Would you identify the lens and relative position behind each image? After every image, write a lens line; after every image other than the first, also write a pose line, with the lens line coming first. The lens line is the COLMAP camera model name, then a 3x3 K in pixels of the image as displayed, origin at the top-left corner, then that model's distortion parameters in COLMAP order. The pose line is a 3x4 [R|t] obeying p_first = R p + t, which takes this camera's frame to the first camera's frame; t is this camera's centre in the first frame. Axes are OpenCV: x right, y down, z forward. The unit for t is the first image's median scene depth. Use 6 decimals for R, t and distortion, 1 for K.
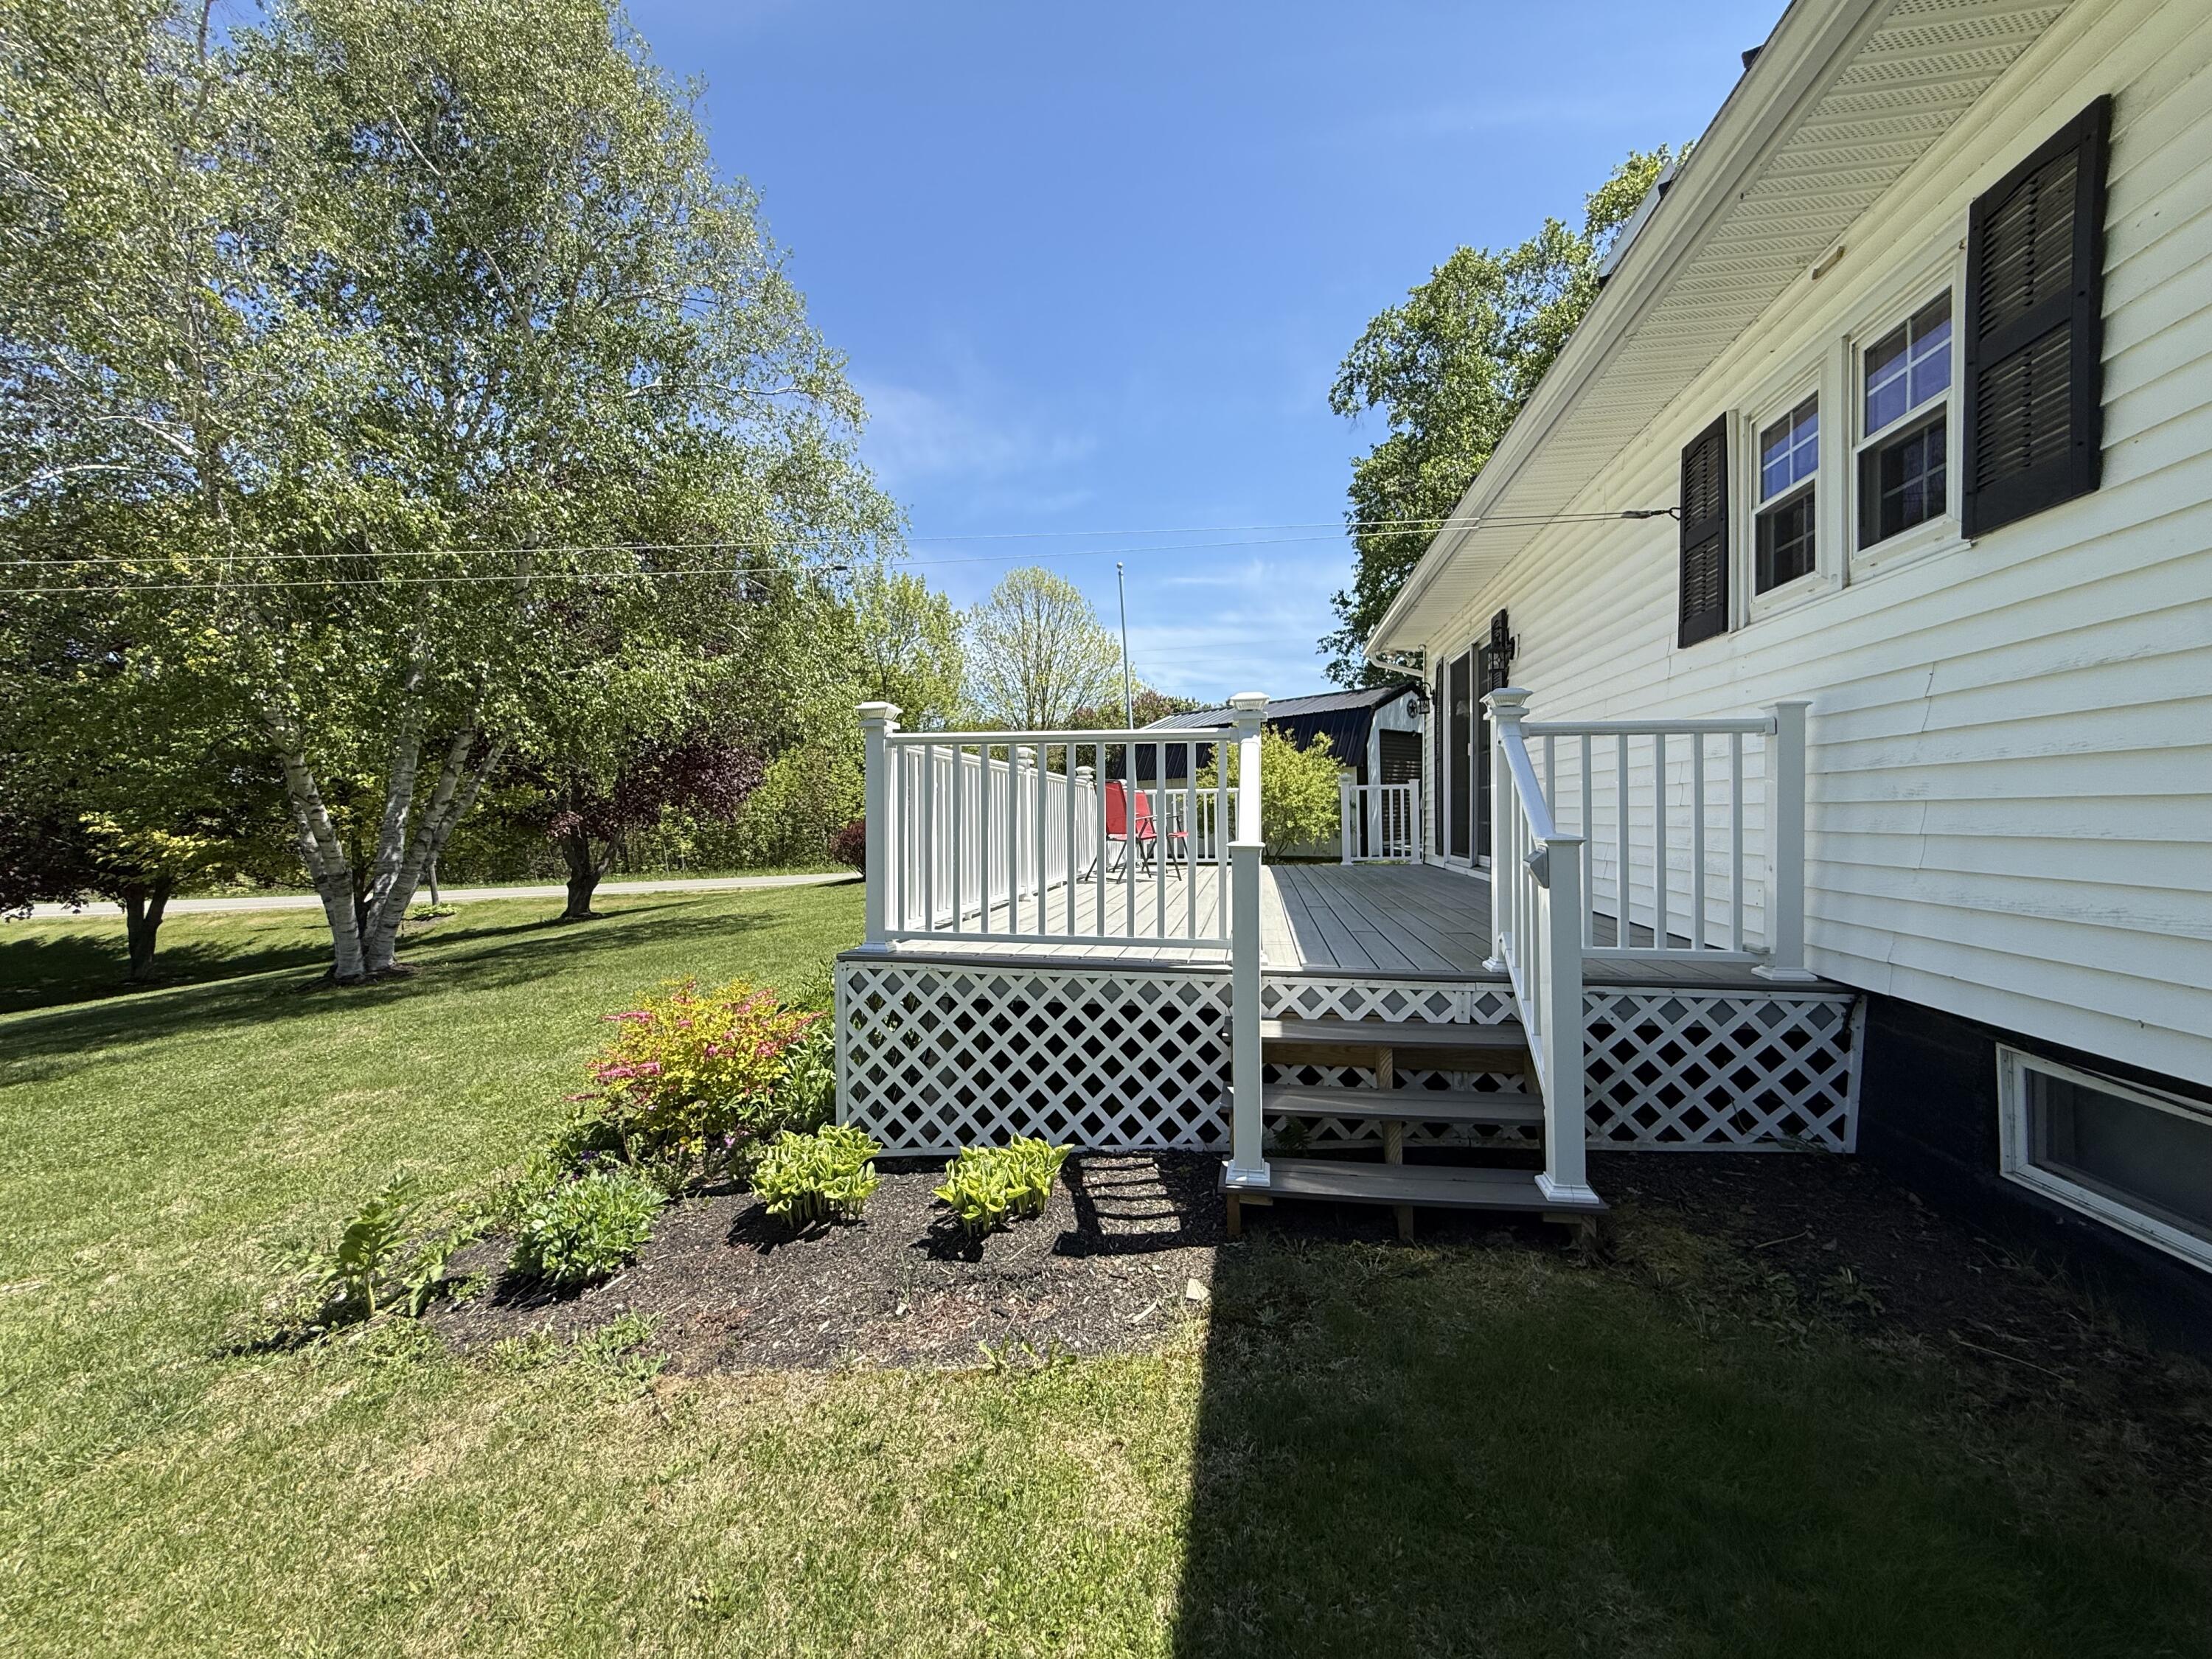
lens RADIAL K [[884.6, 0, 1102.6], [0, 884.6, 821.6], [0, 0, 1]] dist [-0.001767, 0.001234]
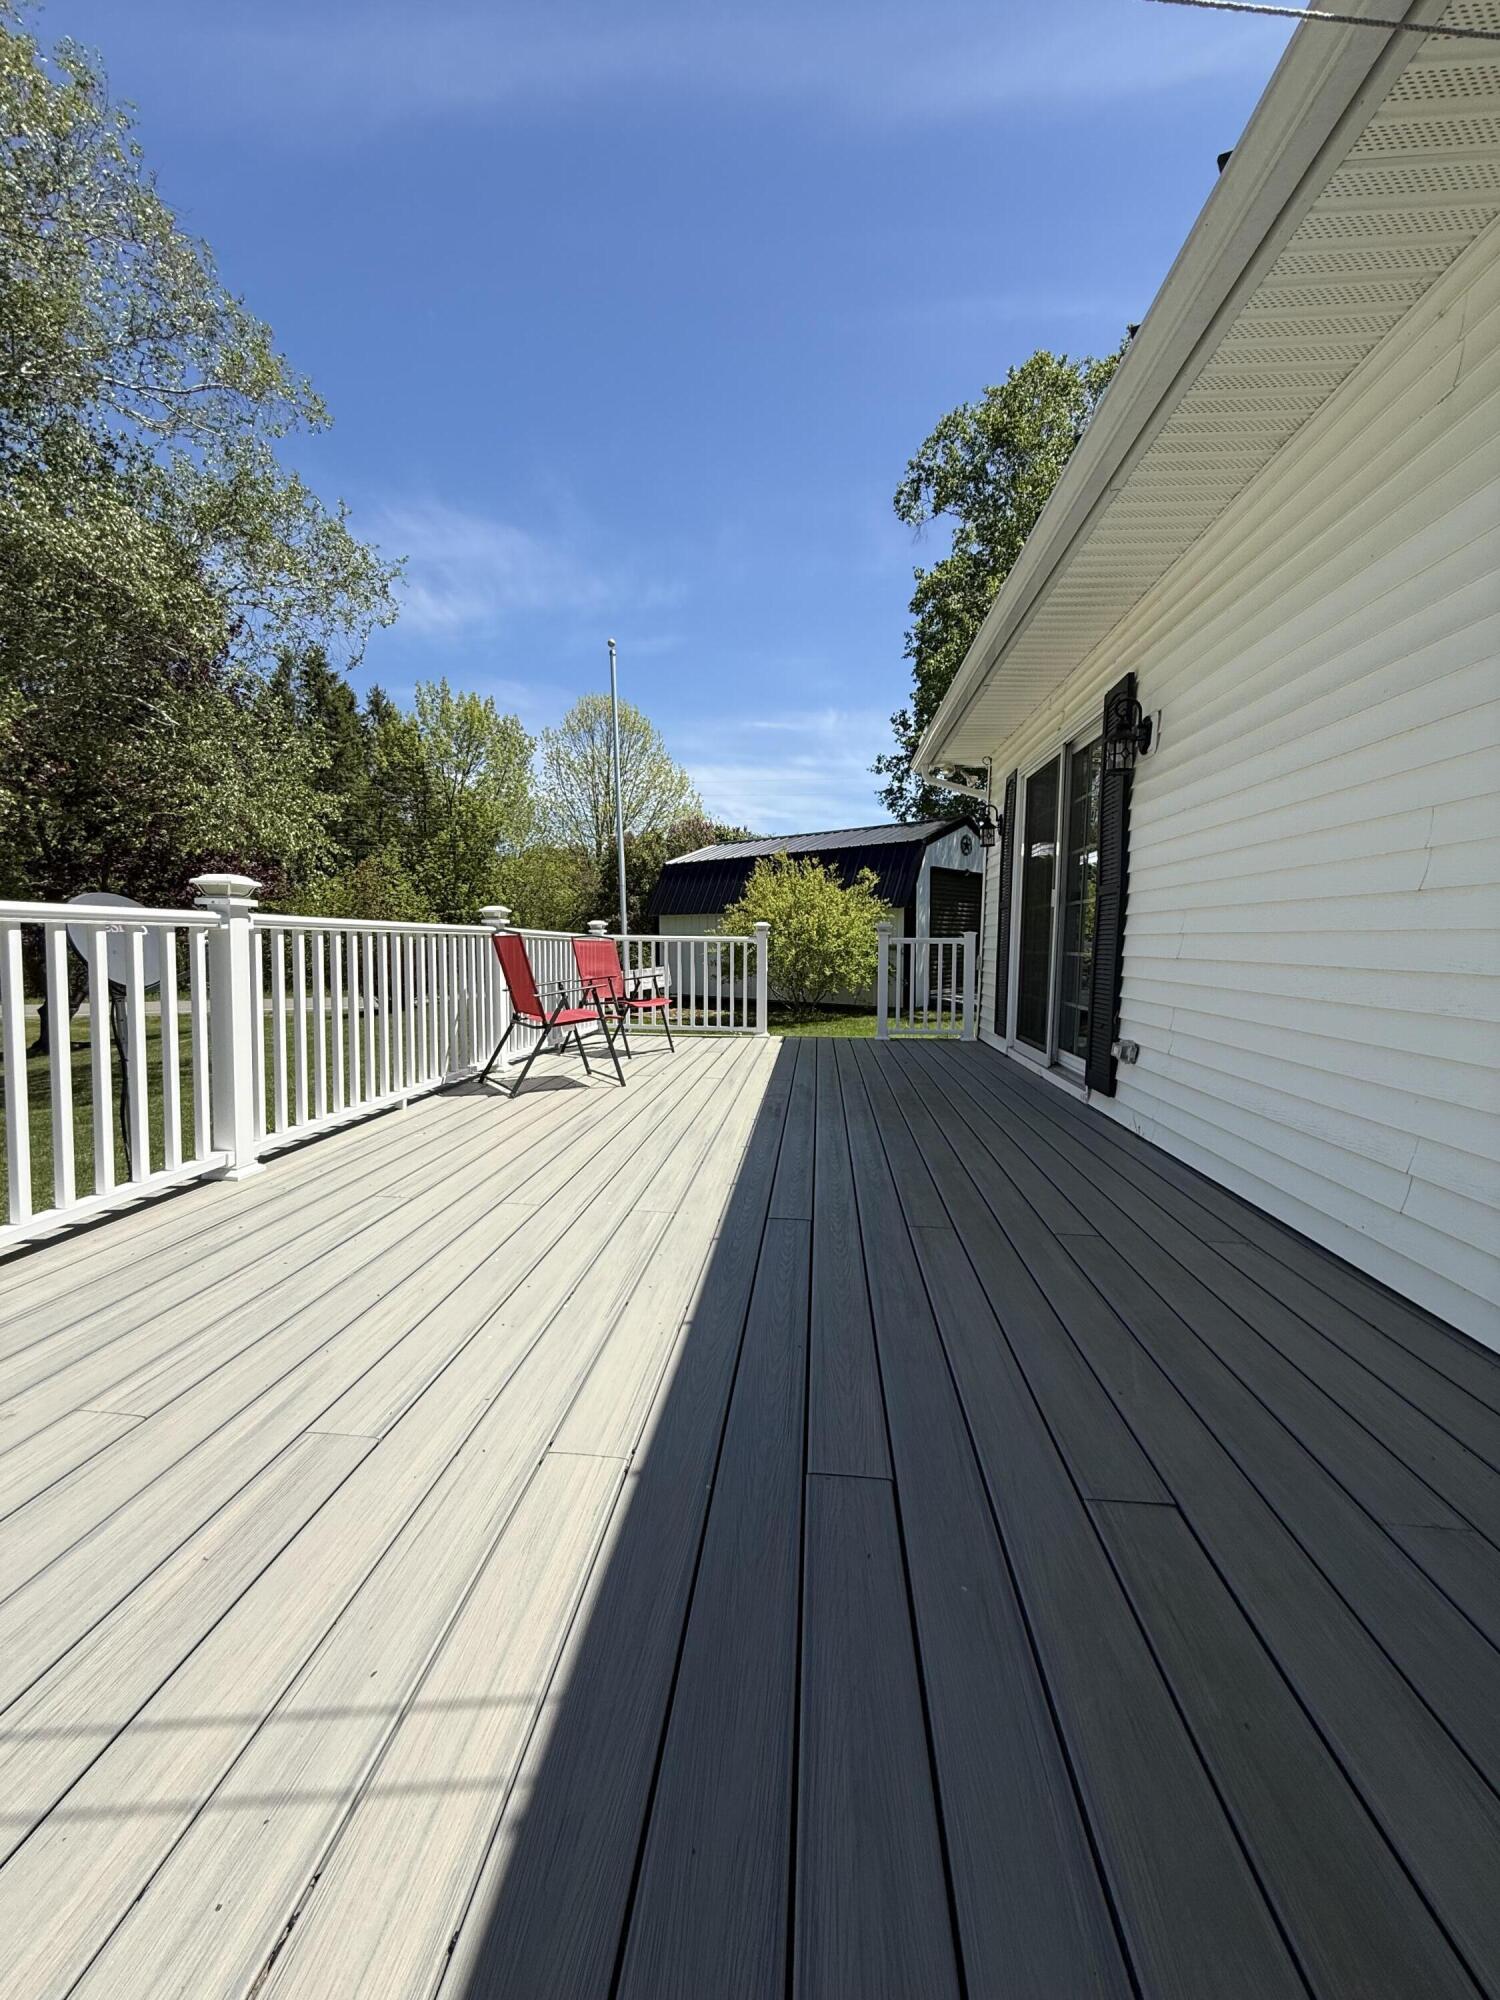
lens RADIAL K [[799.9, 0, 749.3], [0, 799.9, 996.3], [0, 0, 1]] dist [-0.001767, 0.001234]
pose [[0.996459, 0.020699, 0.081497, 0.064573], [-0.025888, 0.997669, 0.063142, -0.019225], [-0.080000, -0.065029, 0.994671, 0.196725]]
